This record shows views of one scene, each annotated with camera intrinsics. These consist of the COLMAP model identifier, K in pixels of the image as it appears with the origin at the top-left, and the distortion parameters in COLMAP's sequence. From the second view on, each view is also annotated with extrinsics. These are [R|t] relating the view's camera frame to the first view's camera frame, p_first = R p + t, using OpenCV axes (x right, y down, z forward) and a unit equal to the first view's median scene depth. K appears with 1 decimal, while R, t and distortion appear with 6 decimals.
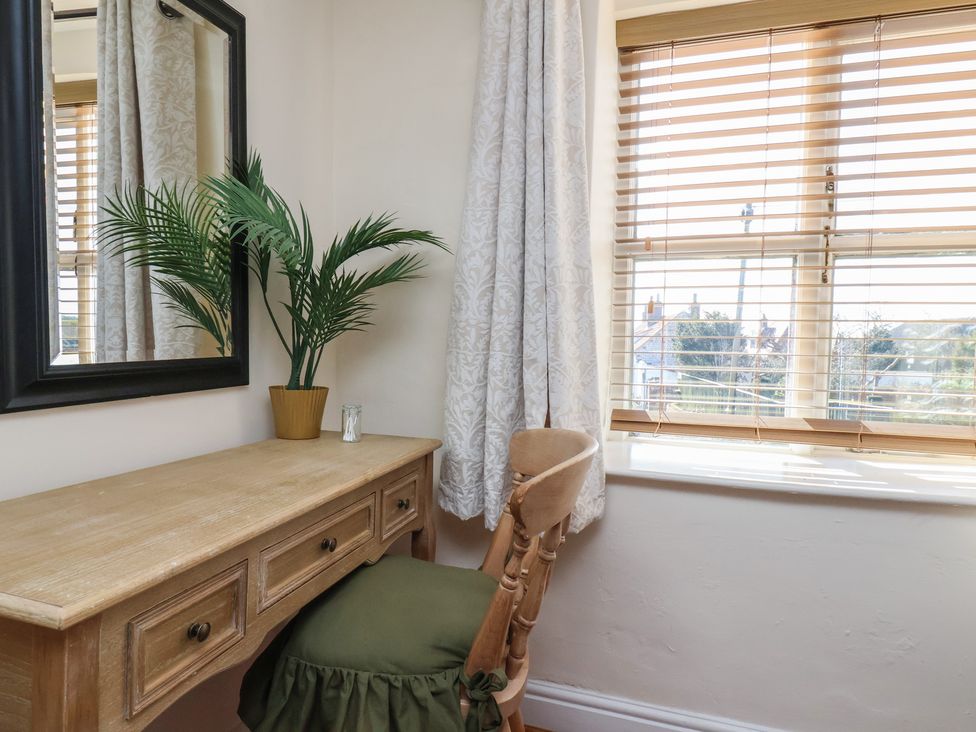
lens RADIAL K [[514.8, 0, 490.0], [0, 514.8, 360.3], [0, 0, 1]] dist [-0.010483, -0.003342]
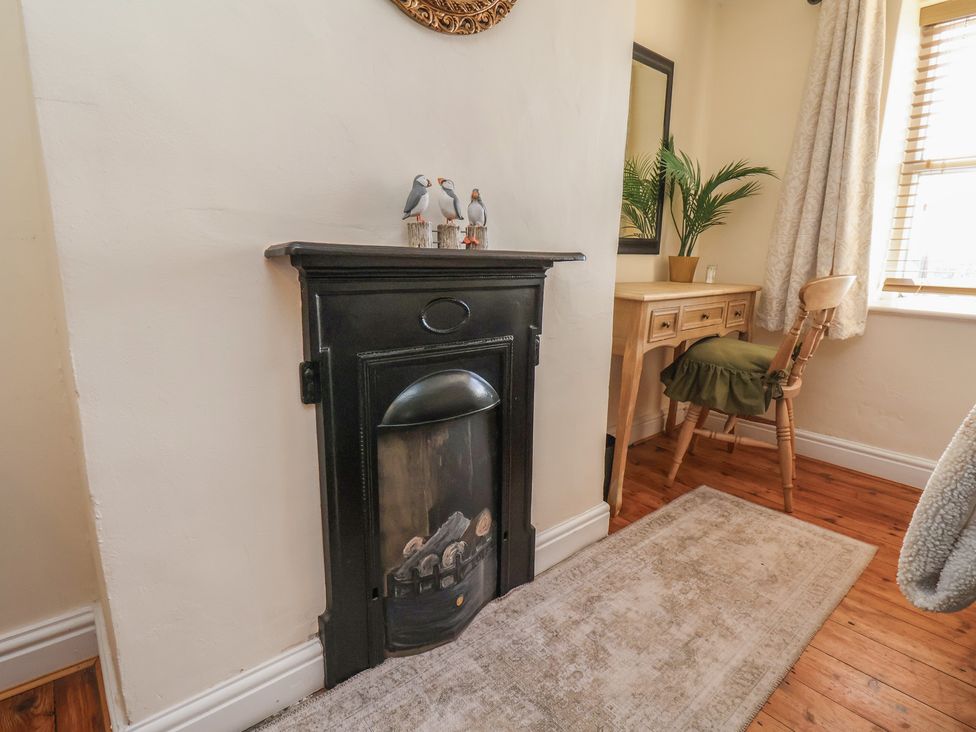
lens RADIAL K [[514.8, 0, 493.6], [0, 514.8, 368.3], [0, 0, 1]] dist [-0.010483, -0.003342]
pose [[0.856435, 0.105428, -0.505375, 0.042118], [-0.039191, 0.989378, 0.139982, 0.231578], [0.514765, -0.100079, 0.851470, -1.092598]]
